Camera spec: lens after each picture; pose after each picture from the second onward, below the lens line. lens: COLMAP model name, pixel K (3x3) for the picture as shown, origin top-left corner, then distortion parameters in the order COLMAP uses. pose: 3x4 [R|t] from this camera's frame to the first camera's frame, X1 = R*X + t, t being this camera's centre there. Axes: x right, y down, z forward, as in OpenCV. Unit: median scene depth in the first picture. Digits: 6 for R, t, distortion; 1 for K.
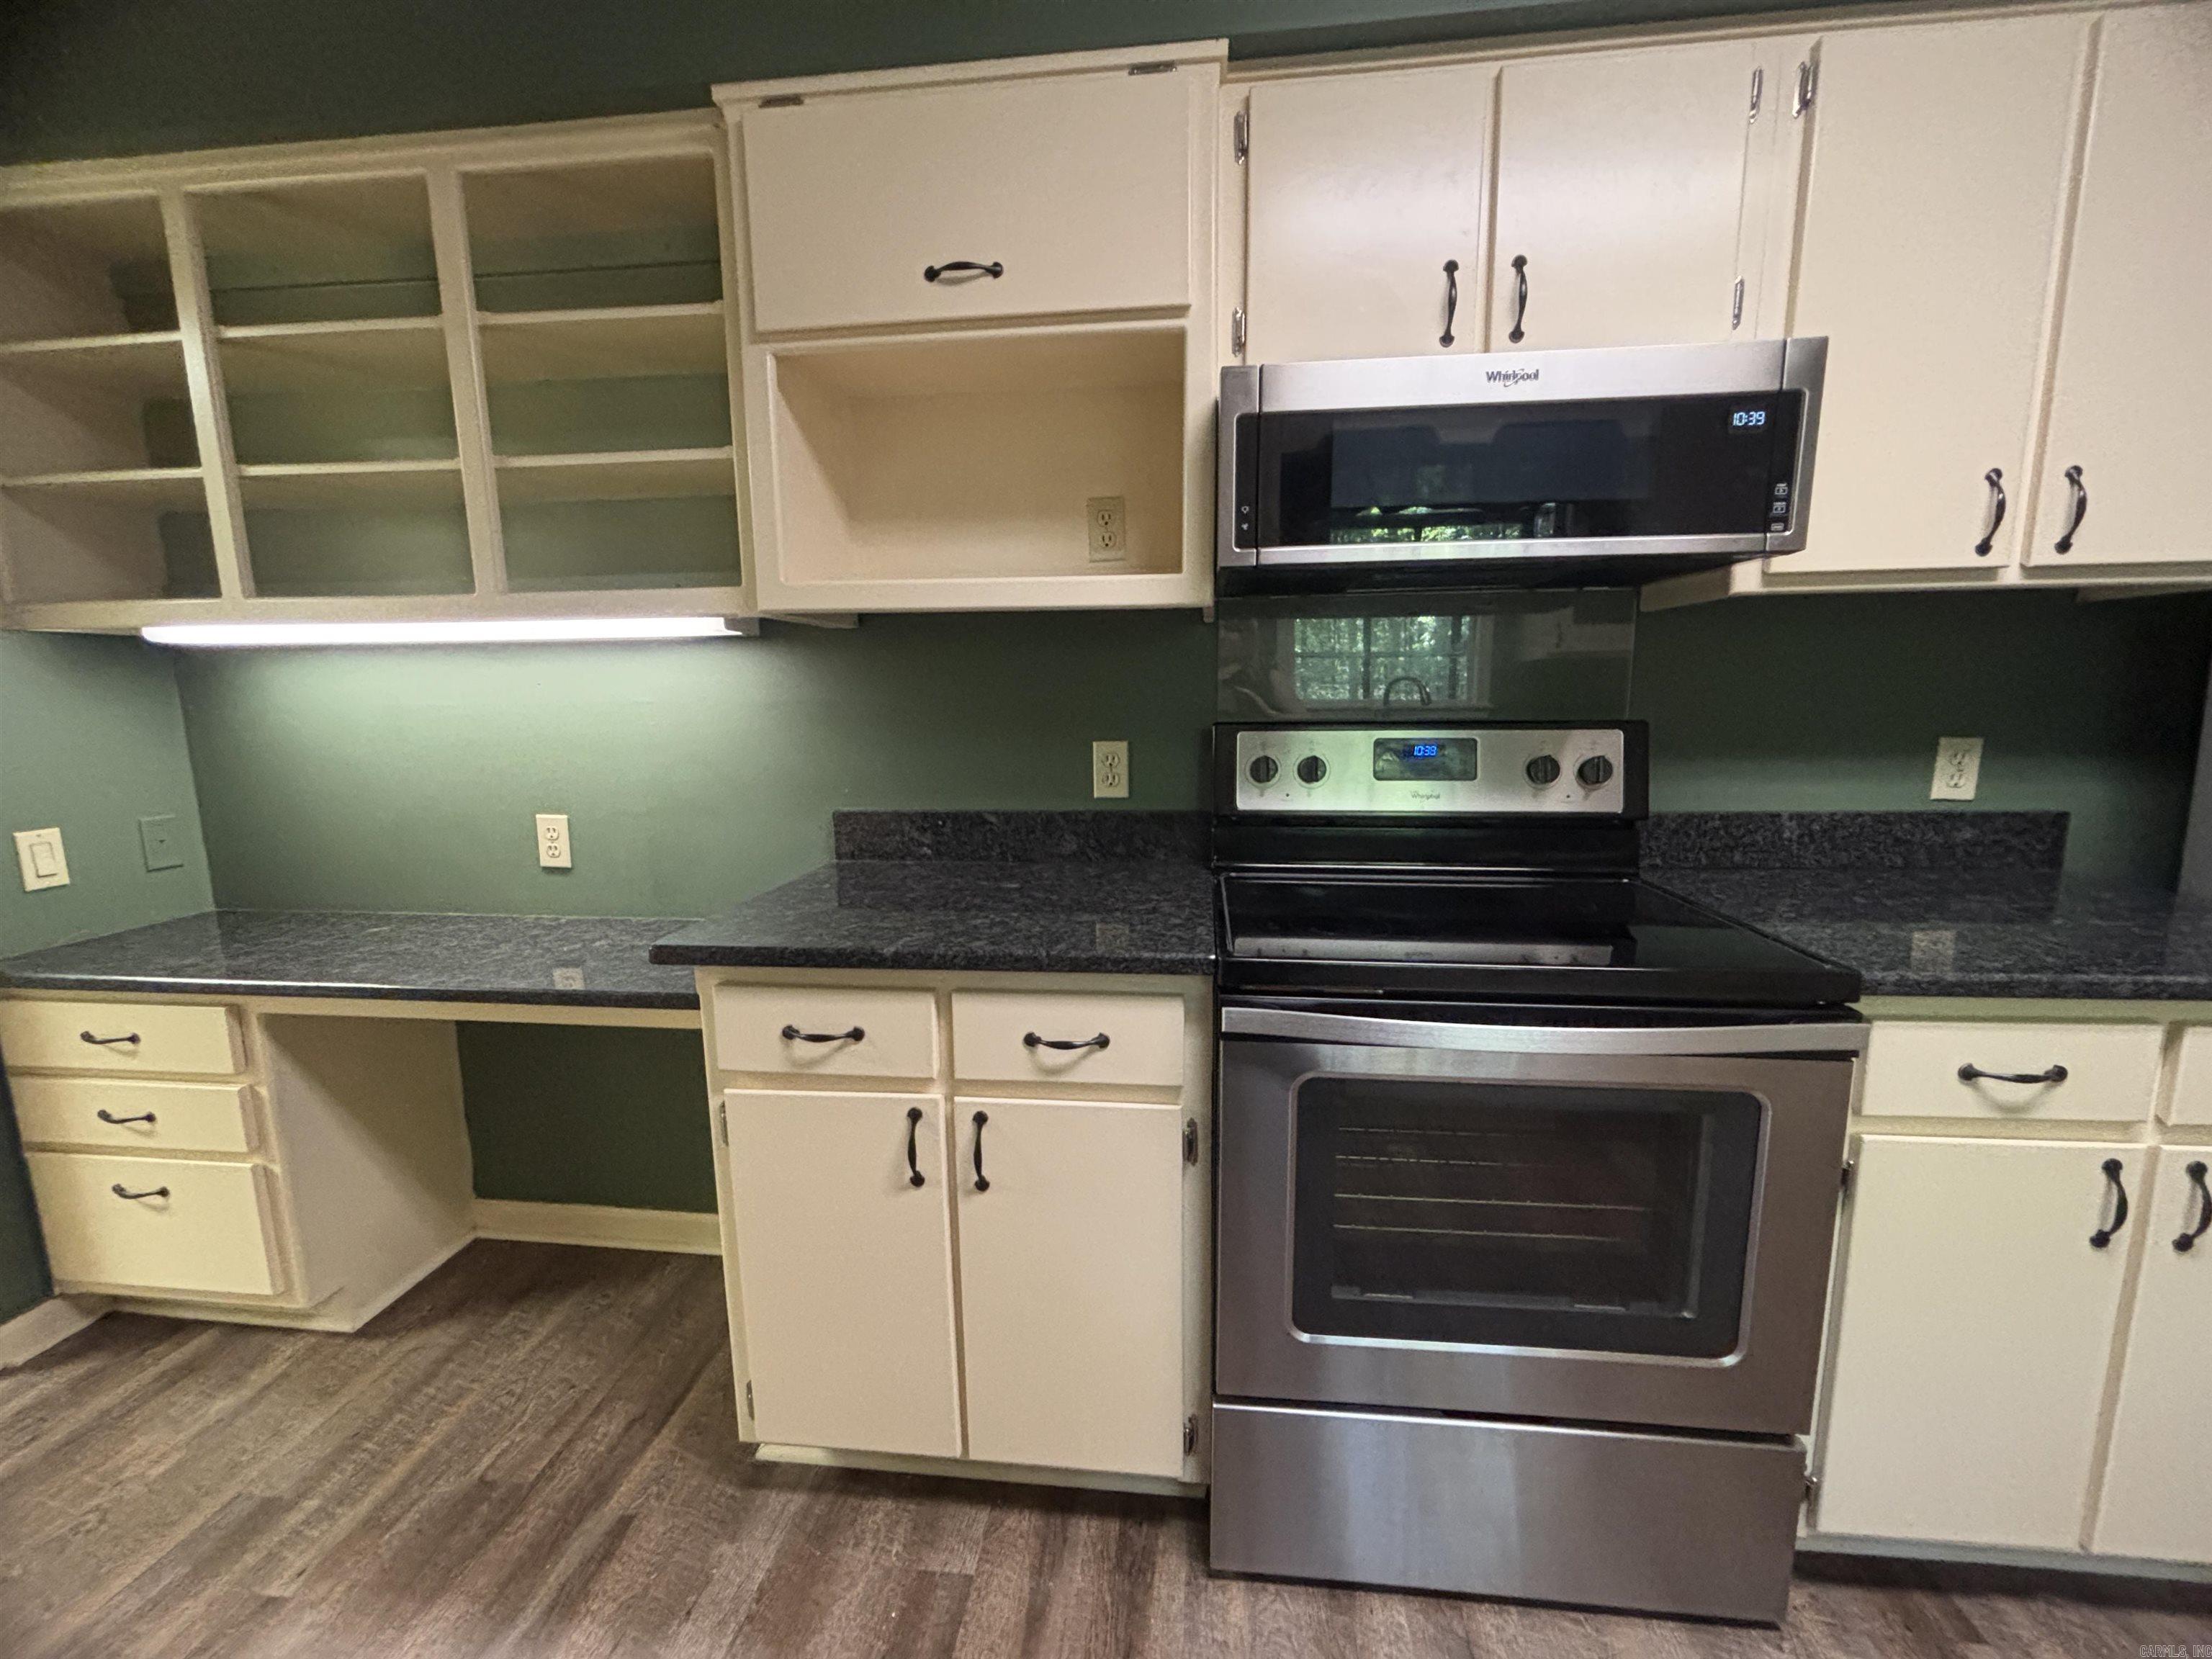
lens RADIAL K [[899.0, 0, 1098.0], [0, 899.0, 827.6], [0, 0, 1]] dist [0.001341, -0.001528]
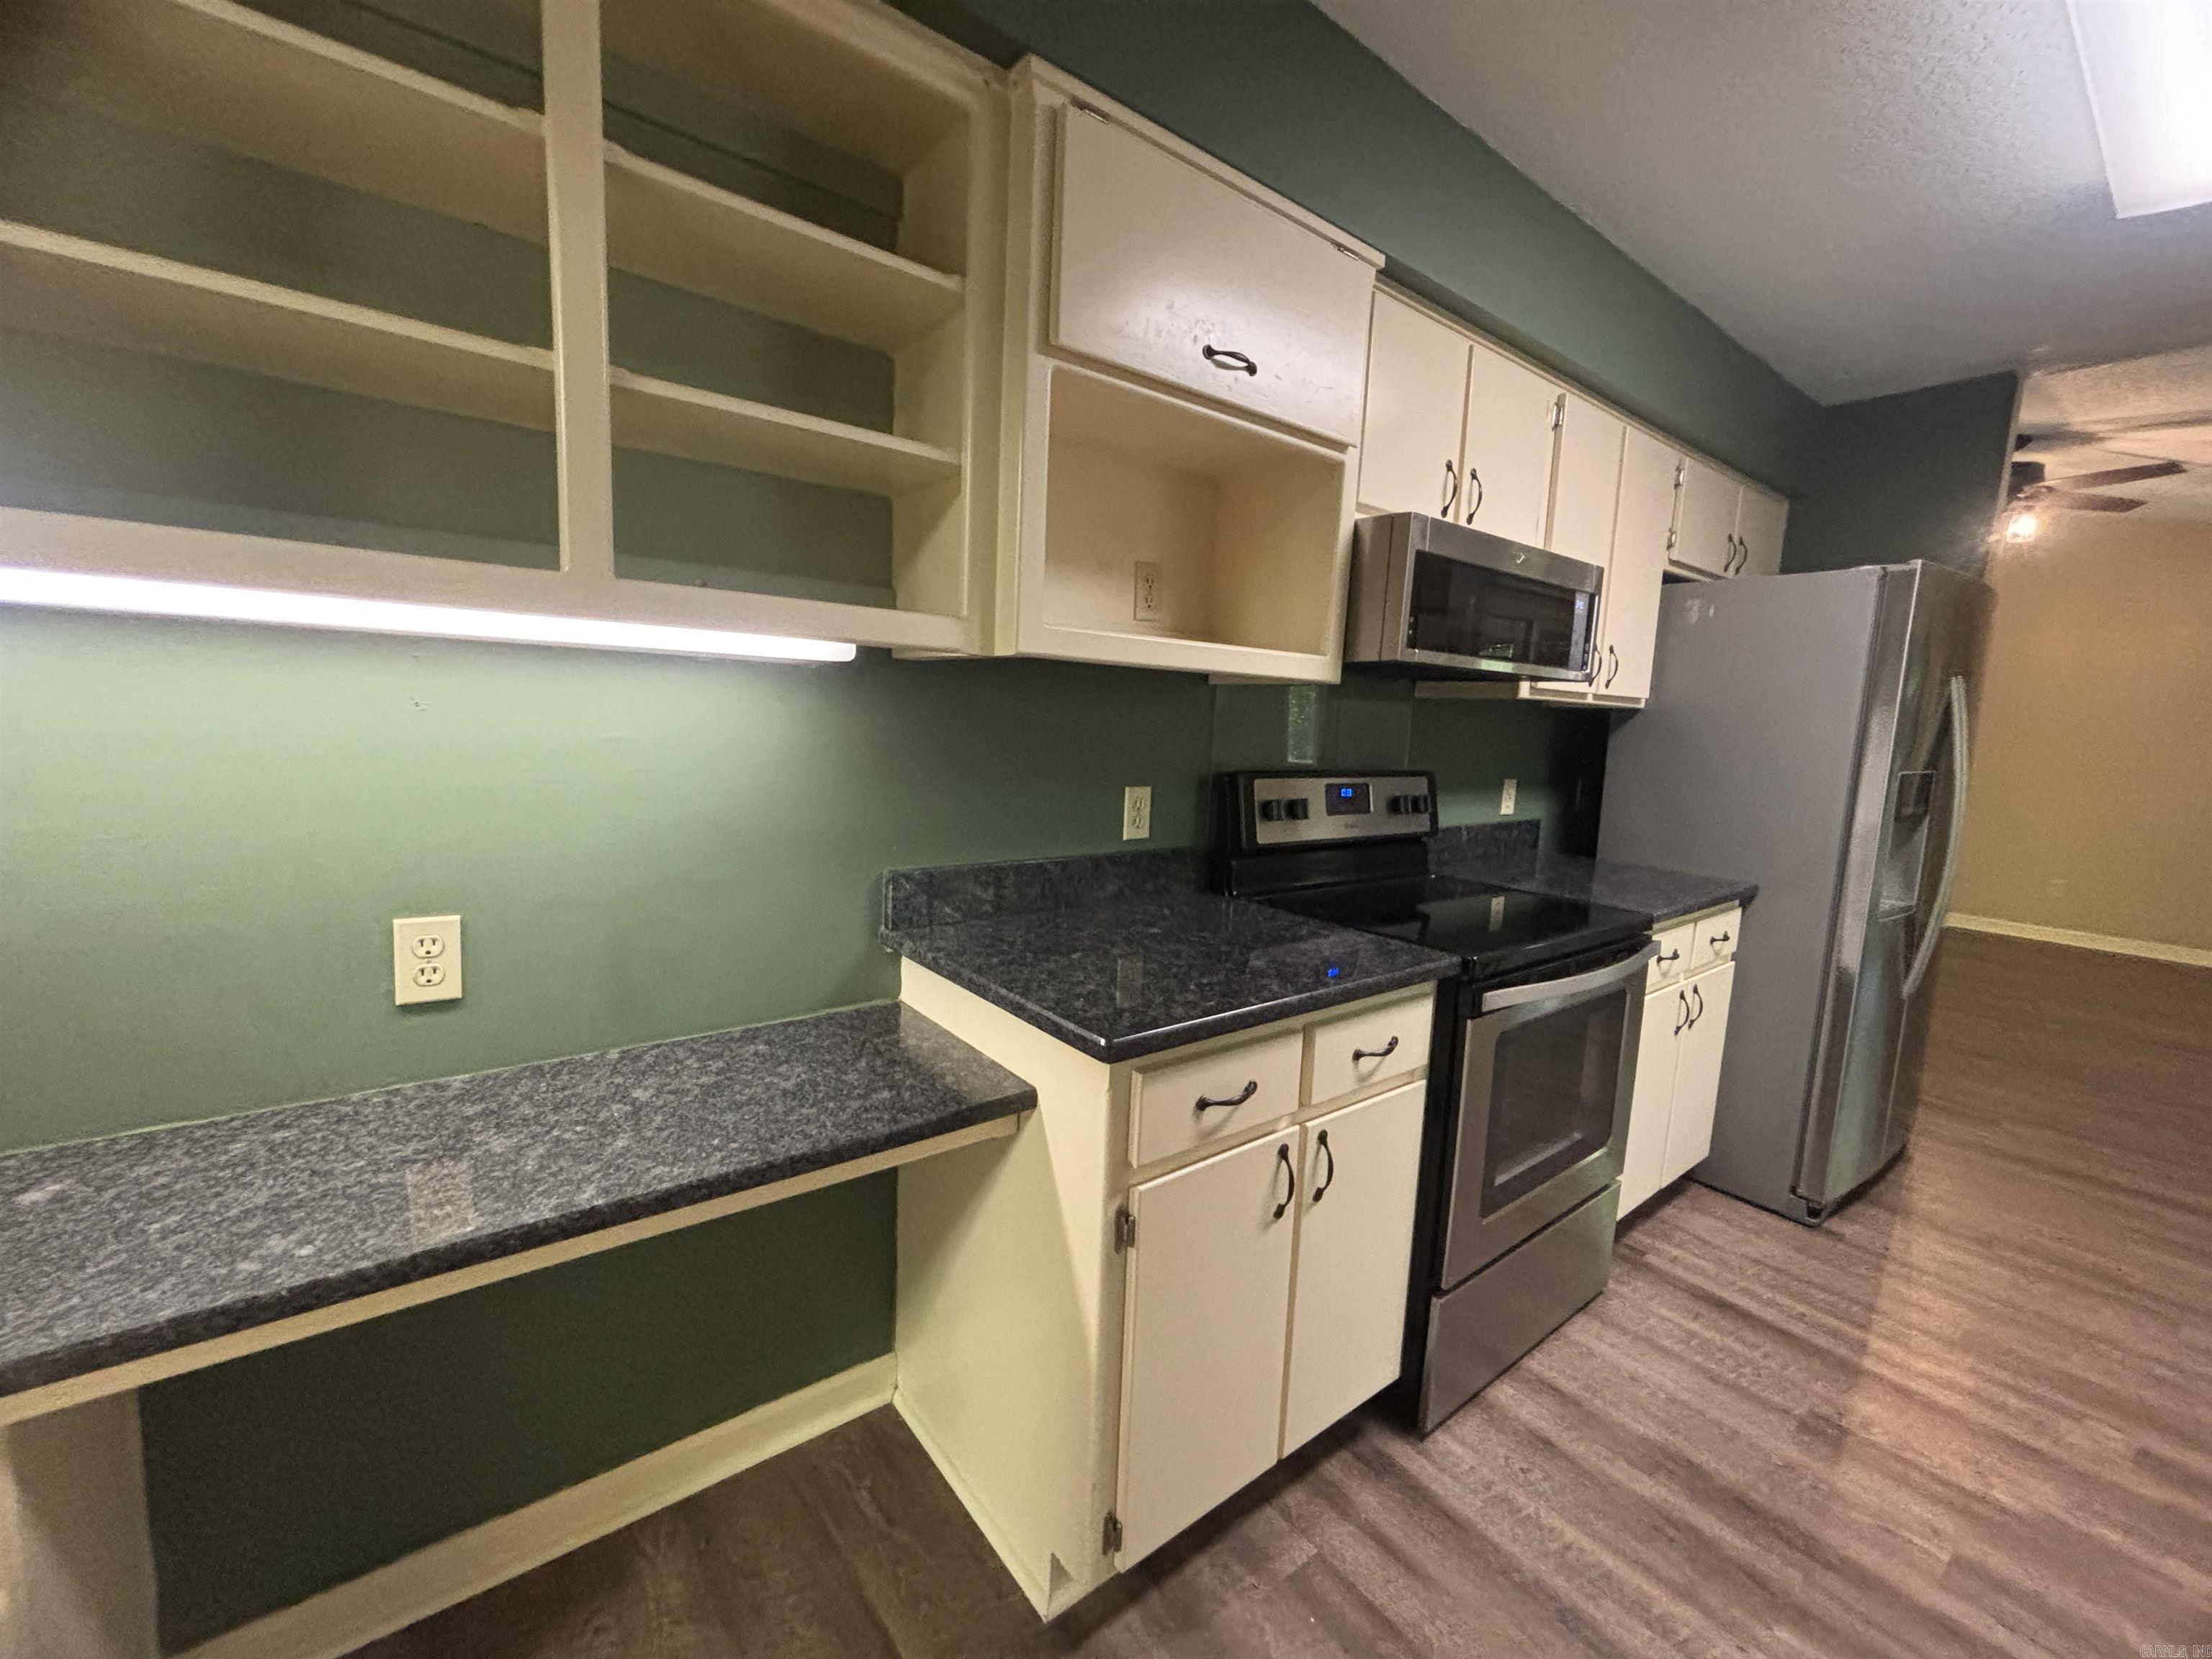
lens RADIAL K [[899.0, 0, 1094.7], [0, 899.0, 828.3], [0, 0, 1]] dist [0.001341, -0.001528]
pose [[0.718102, -0.047493, 0.694316, -0.852775], [0.054421, 0.998446, 0.012012, -0.069213], [-0.693807, 0.029159, 0.719570, 0.294871]]
